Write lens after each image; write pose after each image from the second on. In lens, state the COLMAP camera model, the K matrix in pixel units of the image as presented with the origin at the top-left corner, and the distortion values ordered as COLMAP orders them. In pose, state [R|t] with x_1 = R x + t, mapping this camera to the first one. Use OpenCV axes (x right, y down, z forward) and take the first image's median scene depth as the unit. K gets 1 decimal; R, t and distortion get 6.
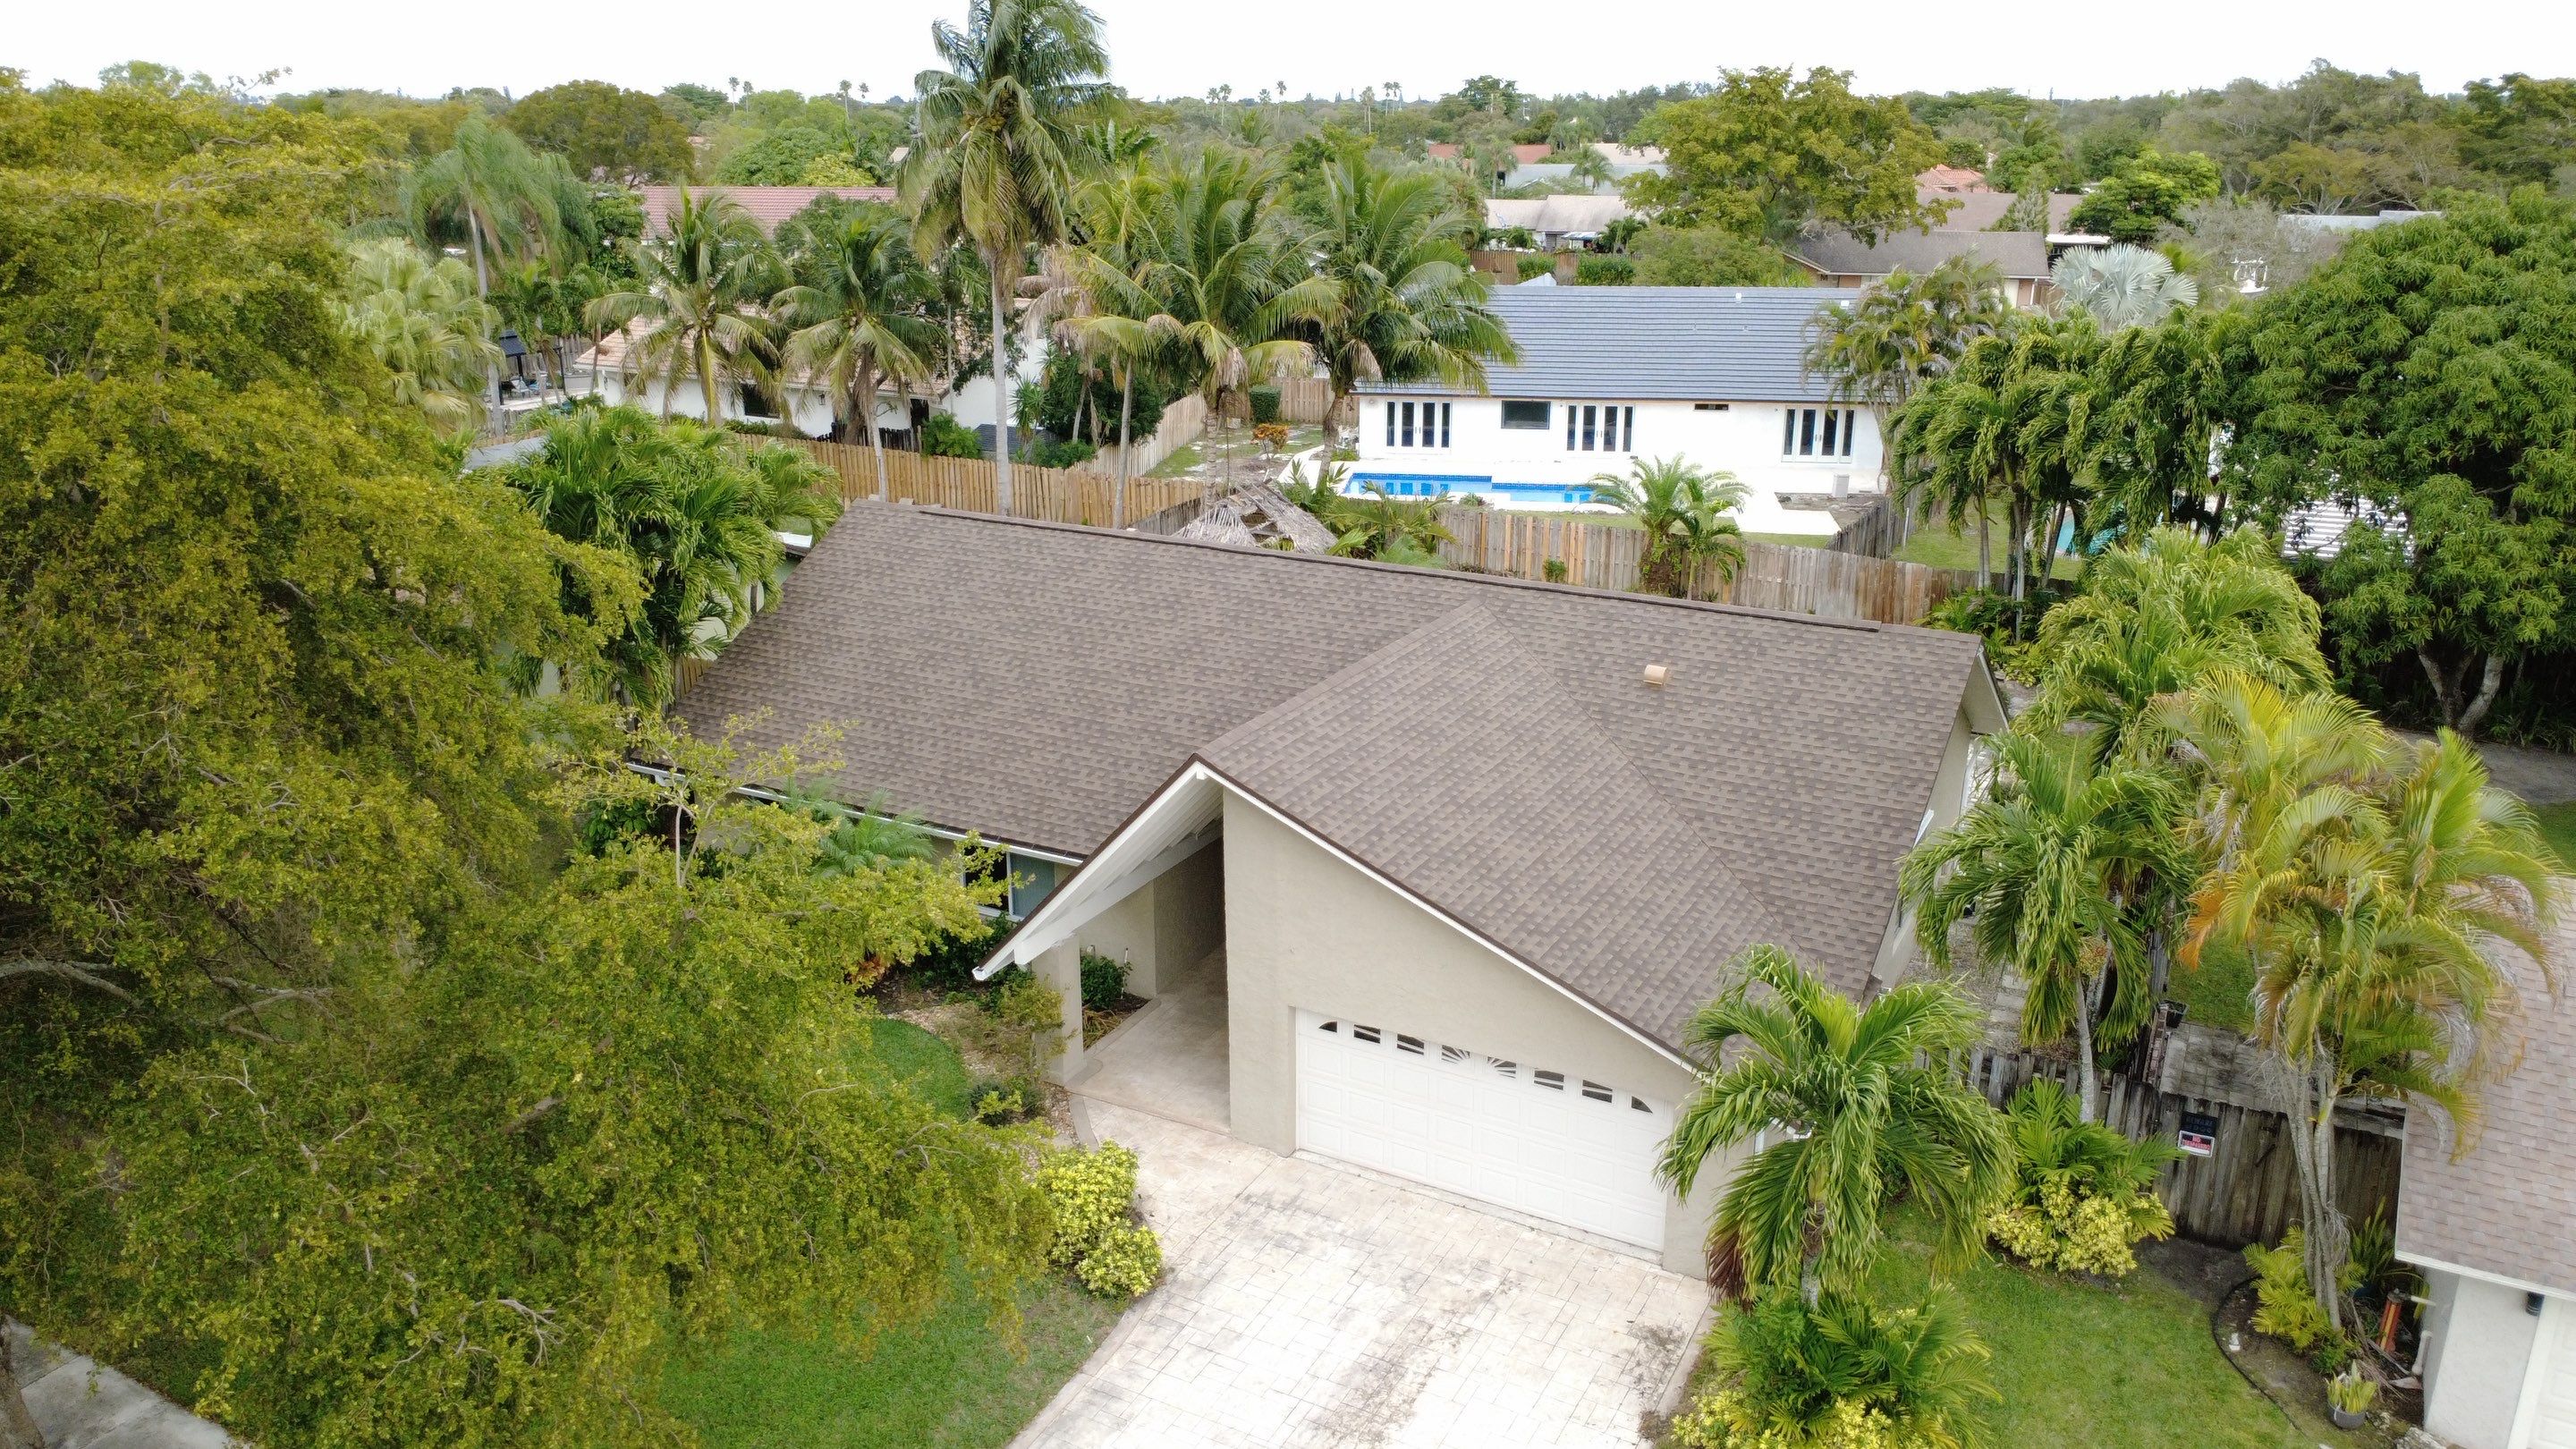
lens RADIAL K [[1880.8, 0, 1293.3], [0, 1880.8, 714.6], [0, 0, 1]] dist [0.003461, 0.007139]
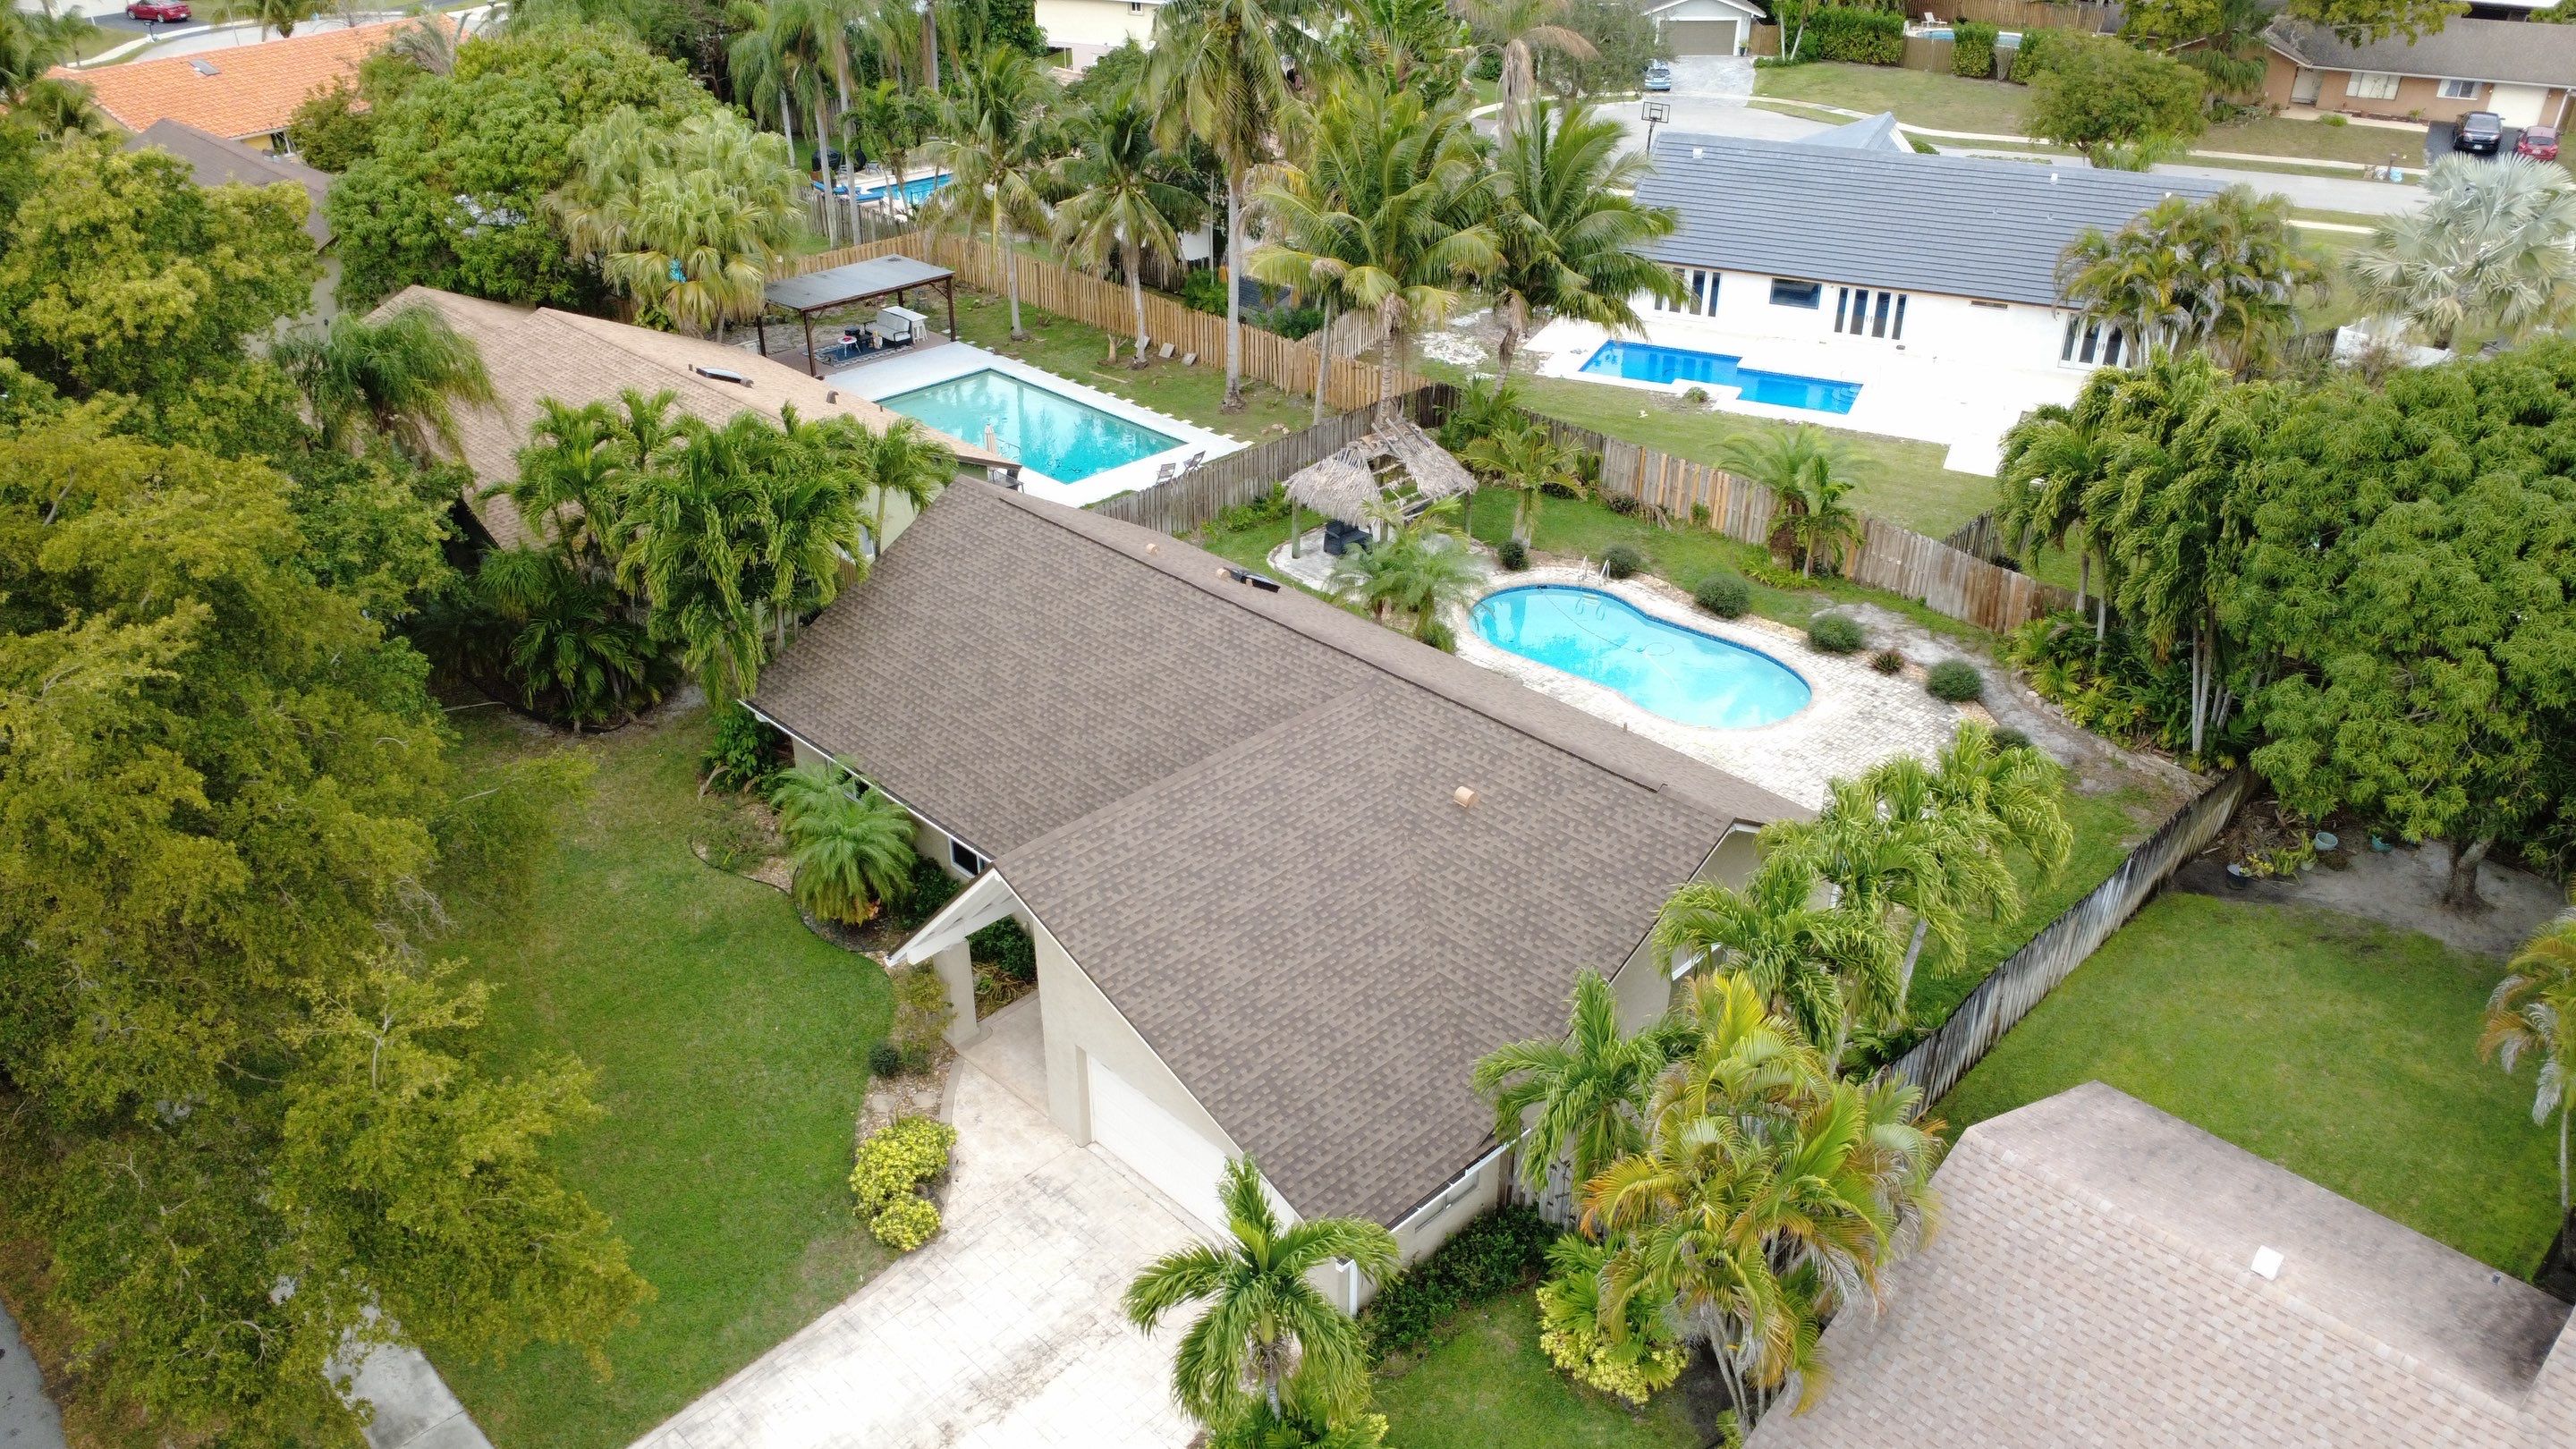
lens RADIAL K [[1880.8, 0, 1289.9], [0, 1880.8, 726.4], [0, 0, 1]] dist [0.003461, 0.007139]
pose [[0.958703, 0.141509, -0.246707, 0.329481], [-0.091689, 0.974899, 0.202893, -0.257477], [0.269226, -0.171894, 0.947613, -0.107870]]
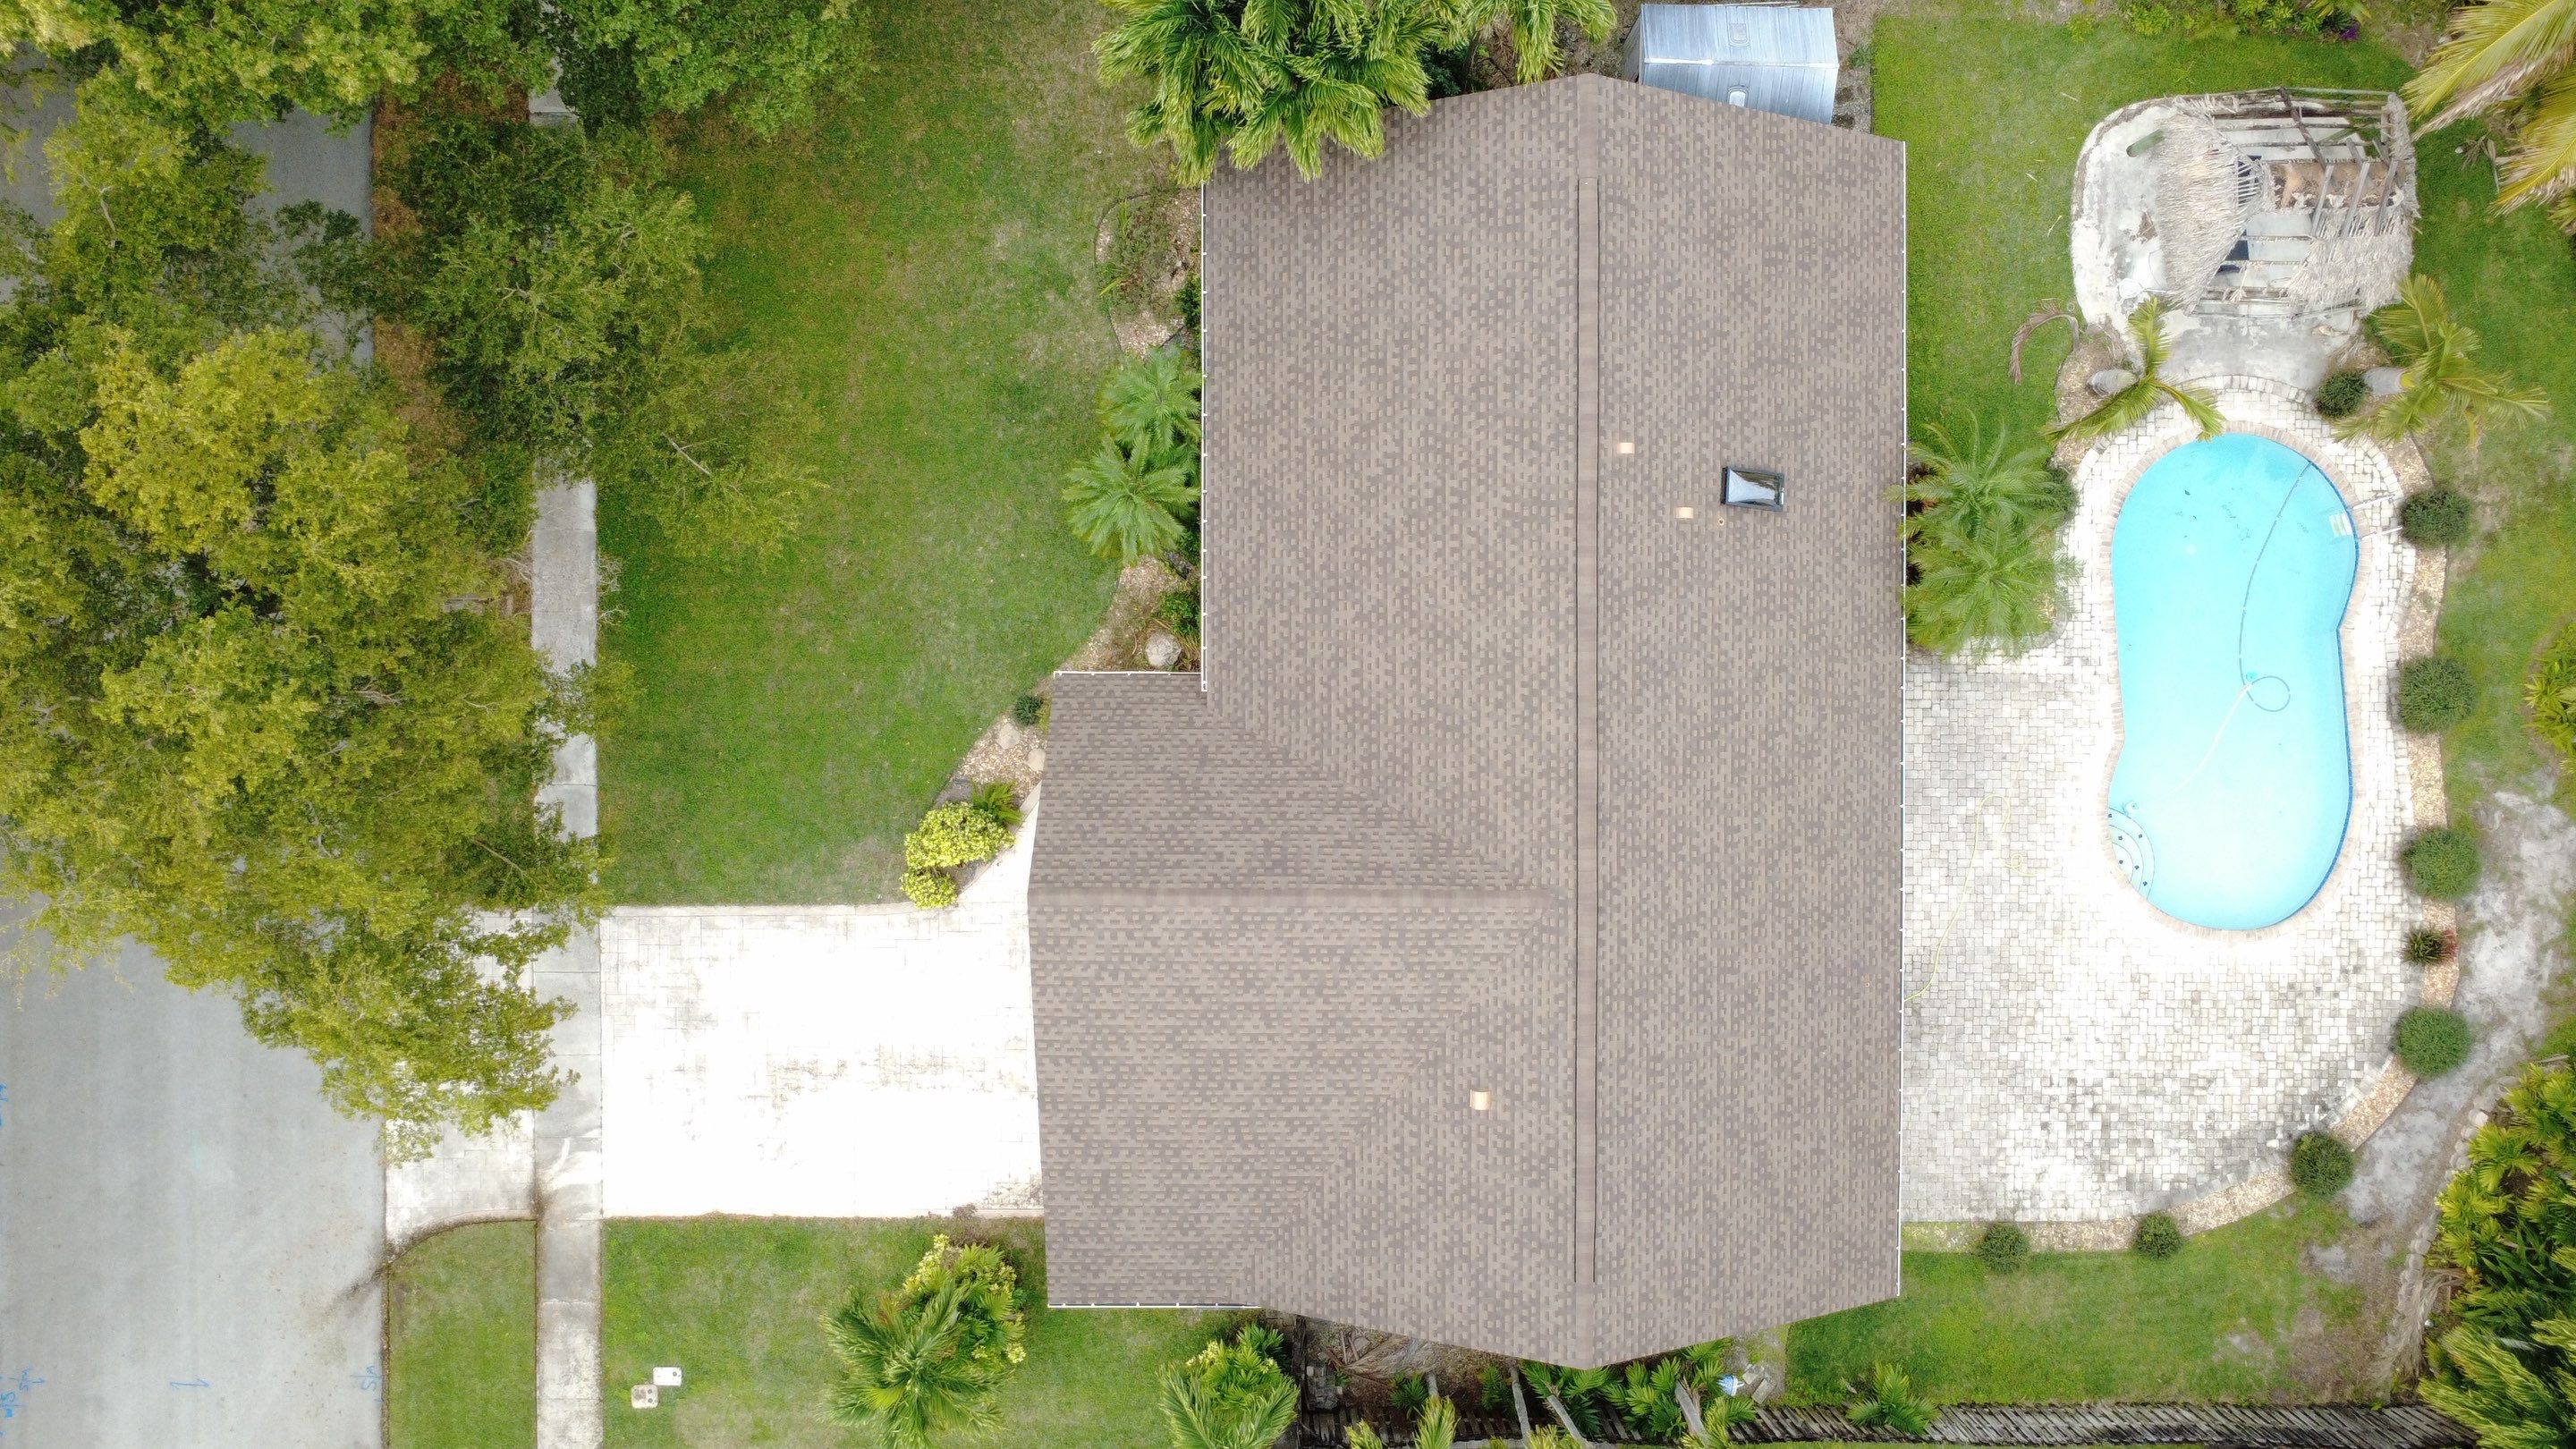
lens RADIAL K [[1880.8, 0, 1280.1], [0, 1880.8, 714.6], [0, 0, 1]] dist [0.003461, 0.007139]
pose [[0.476309, 0.879056, 0.019753, -0.078687], [-0.285700, 0.133480, 0.948978, -0.967214], [0.831568, -0.457650, 0.314724, 0.581624]]
